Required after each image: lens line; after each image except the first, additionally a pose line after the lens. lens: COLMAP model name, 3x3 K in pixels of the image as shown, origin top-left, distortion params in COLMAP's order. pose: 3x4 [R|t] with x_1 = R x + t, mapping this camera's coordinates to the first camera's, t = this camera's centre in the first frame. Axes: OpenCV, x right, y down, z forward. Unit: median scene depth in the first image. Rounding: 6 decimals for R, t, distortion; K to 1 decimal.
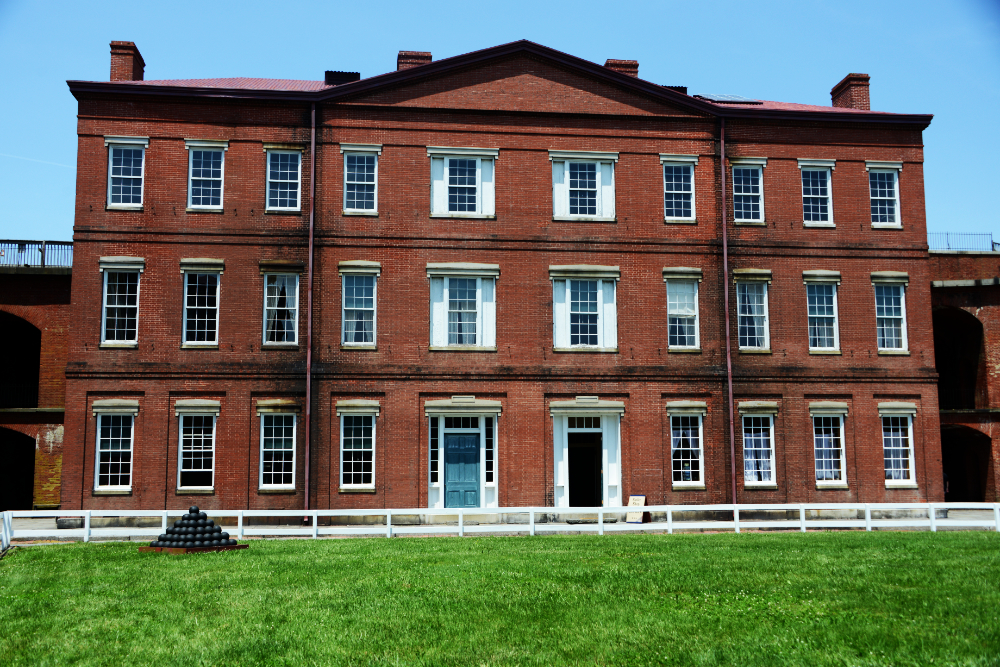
lens RADIAL K [[988.5, 0, 499.8], [0, 988.5, 338.4], [0, 0, 1]] dist [-0.013605, 0.000000]
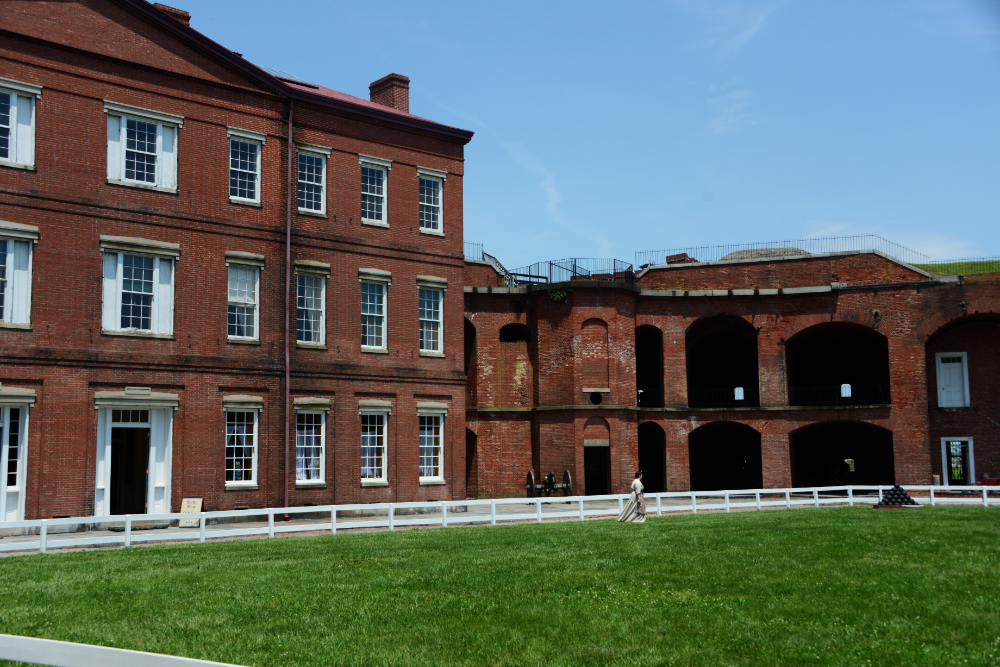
lens RADIAL K [[1134.5, 0, 499.4], [0, 1134.5, 334.4], [0, 0, 1]] dist [0.078037, 0.000000]
pose [[0.819912, 0.060213, 0.569314, -0.228206], [-0.067945, 0.997660, -0.007663, -0.002650], [-0.568443, -0.032399, 0.822085, -0.025275]]
